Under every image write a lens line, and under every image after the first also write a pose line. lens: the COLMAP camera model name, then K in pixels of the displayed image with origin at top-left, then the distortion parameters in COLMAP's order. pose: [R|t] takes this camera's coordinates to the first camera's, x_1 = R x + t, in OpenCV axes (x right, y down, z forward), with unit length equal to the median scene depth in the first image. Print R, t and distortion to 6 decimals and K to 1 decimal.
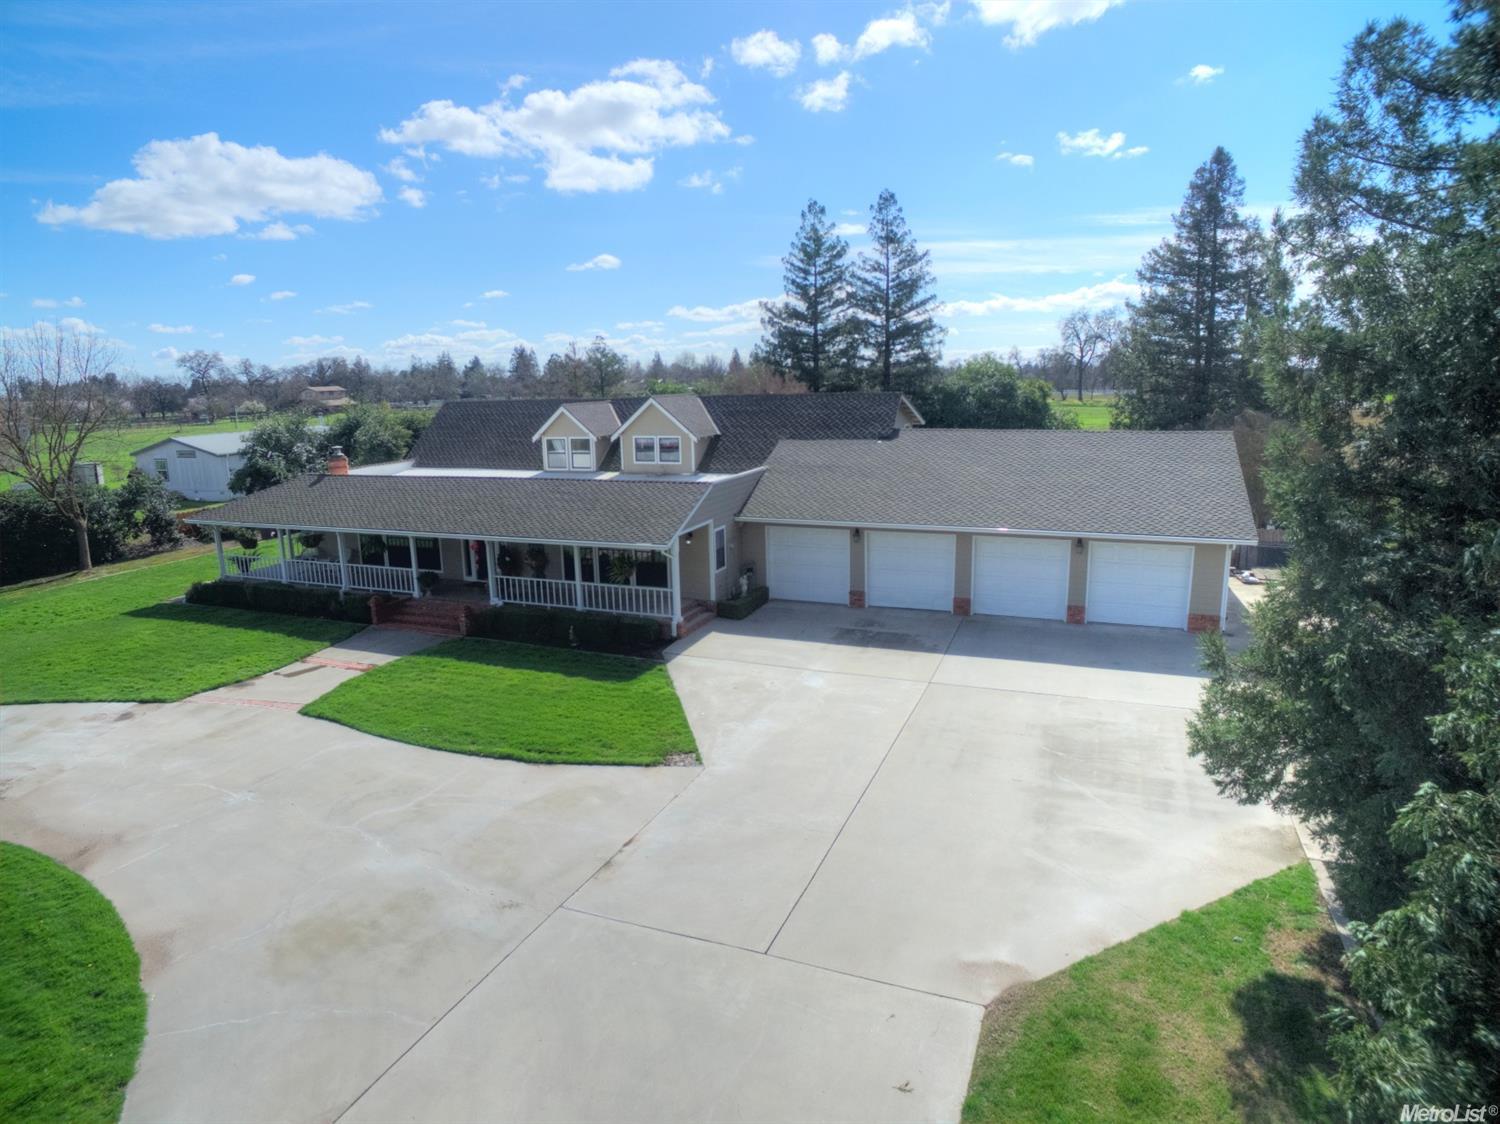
lens RADIAL K [[875.4, 0, 749.6], [0, 875.4, 553.6], [0, 0, 1]] dist [-0.126729, 0.102291]
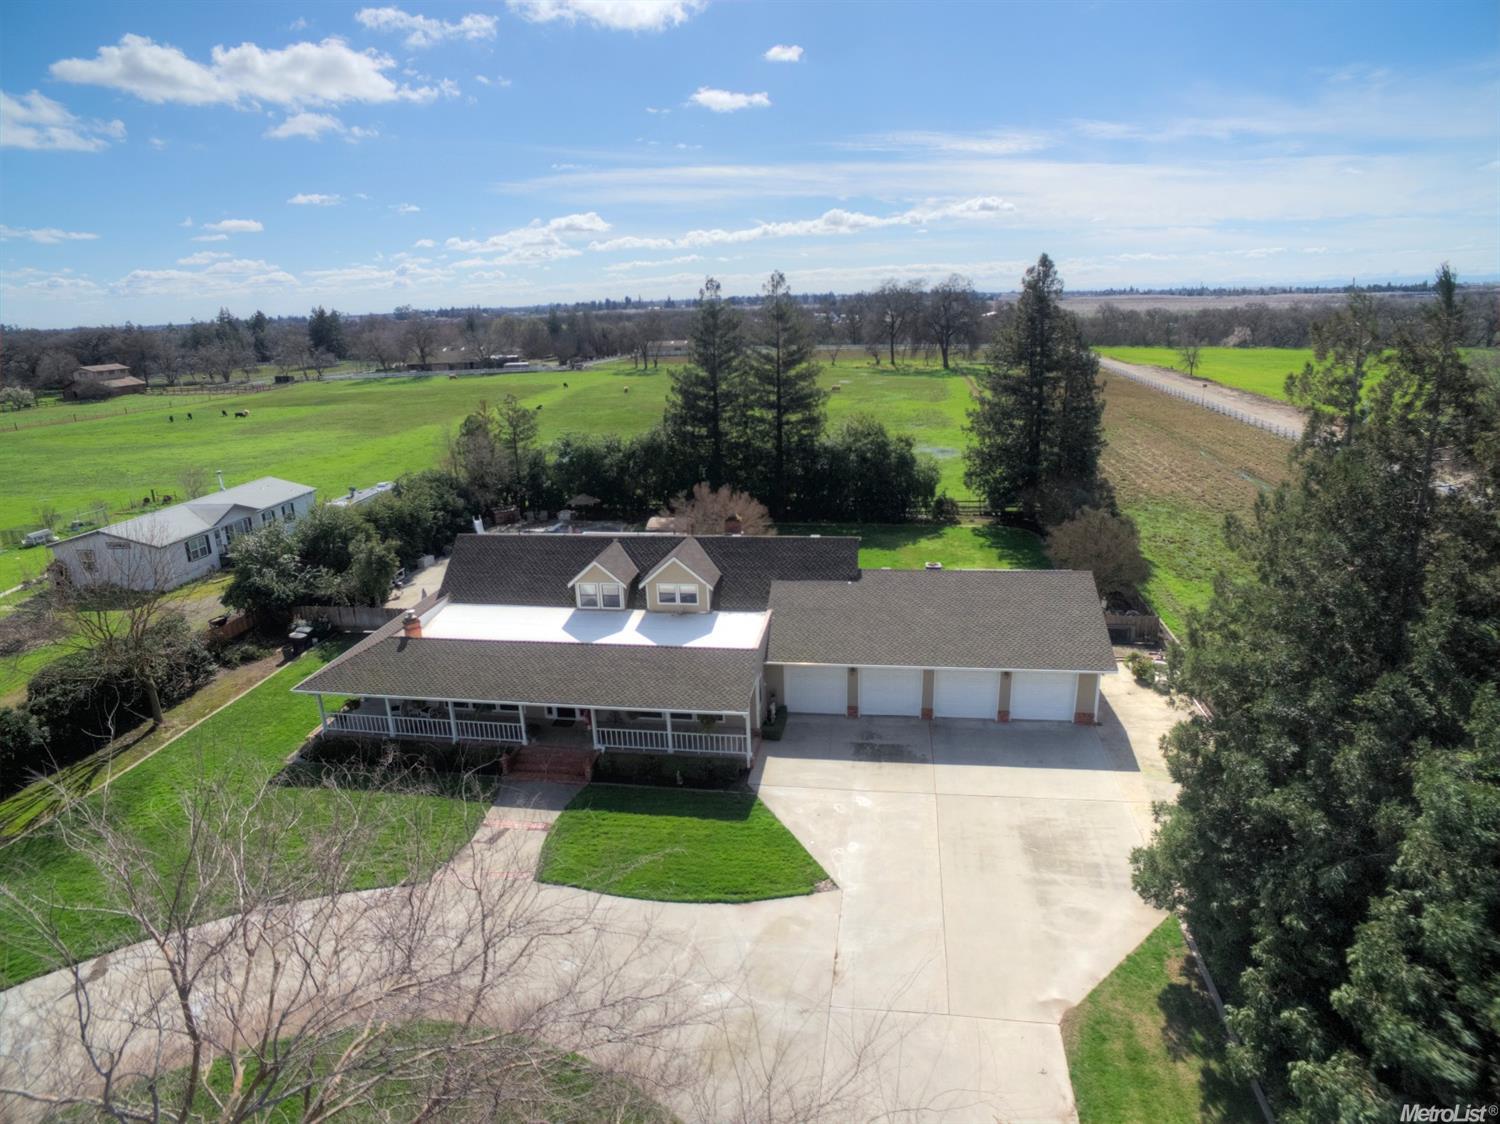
lens RADIAL K [[875.4, 0, 749.6], [0, 875.4, 553.6], [0, 0, 1]] dist [-0.126729, 0.102291]
pose [[0.973800, -0.074290, 0.214928, -0.434681], [0.056131, 0.994413, 0.089398, -0.453549], [-0.220369, -0.074991, 0.972530, -0.423553]]
